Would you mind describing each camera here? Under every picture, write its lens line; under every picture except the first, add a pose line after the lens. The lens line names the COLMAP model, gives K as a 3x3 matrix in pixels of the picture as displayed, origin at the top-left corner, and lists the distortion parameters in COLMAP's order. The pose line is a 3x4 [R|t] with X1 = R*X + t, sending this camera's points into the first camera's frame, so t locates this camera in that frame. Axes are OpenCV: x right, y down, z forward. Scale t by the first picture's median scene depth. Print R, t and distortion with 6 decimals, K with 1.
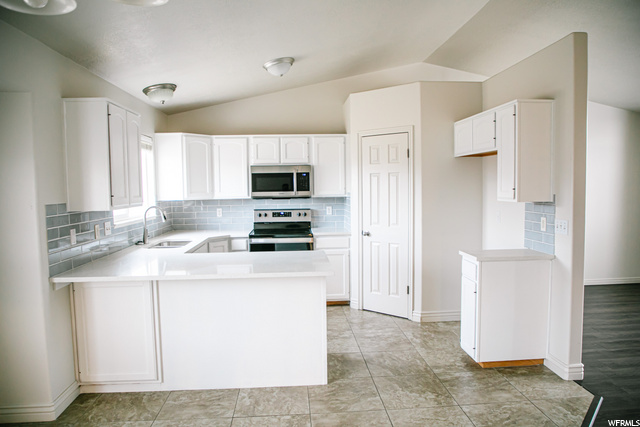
lens RADIAL K [[434.6, 0, 320.0], [0, 434.6, 213.5], [0, 0, 1]] dist [-0.053926, 0.001088]
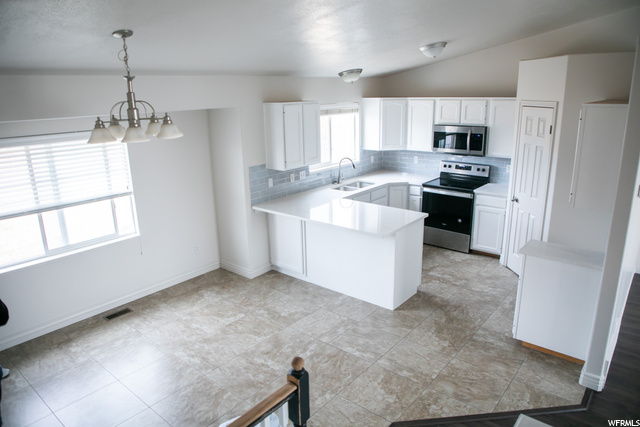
lens RADIAL K [[439.0, 0, 320.0], [0, 439.0, 207.2], [0, 0, 1]] dist [-0.051881, 0.000281]
pose [[0.720845, 0.180066, -0.669297, 0.467614], [-0.035145, 0.973916, 0.224168, -0.153950], [0.692204, -0.138068, 0.708372, -0.081786]]
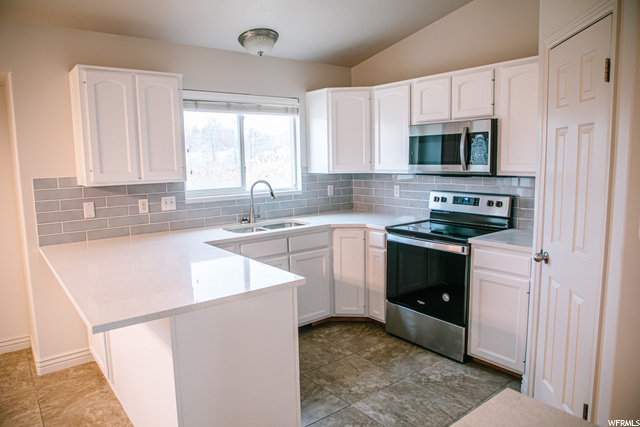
lens RADIAL K [[434.6, 0, 320.0], [0, 434.6, 213.5], [0, 0, 1]] dist [-0.053926, 0.001088]
pose [[0.562924, 0.106862, -0.819572, 0.341263], [-0.038686, 0.993926, 0.103025, -0.039548], [0.825603, -0.026289, 0.563638, 0.528161]]
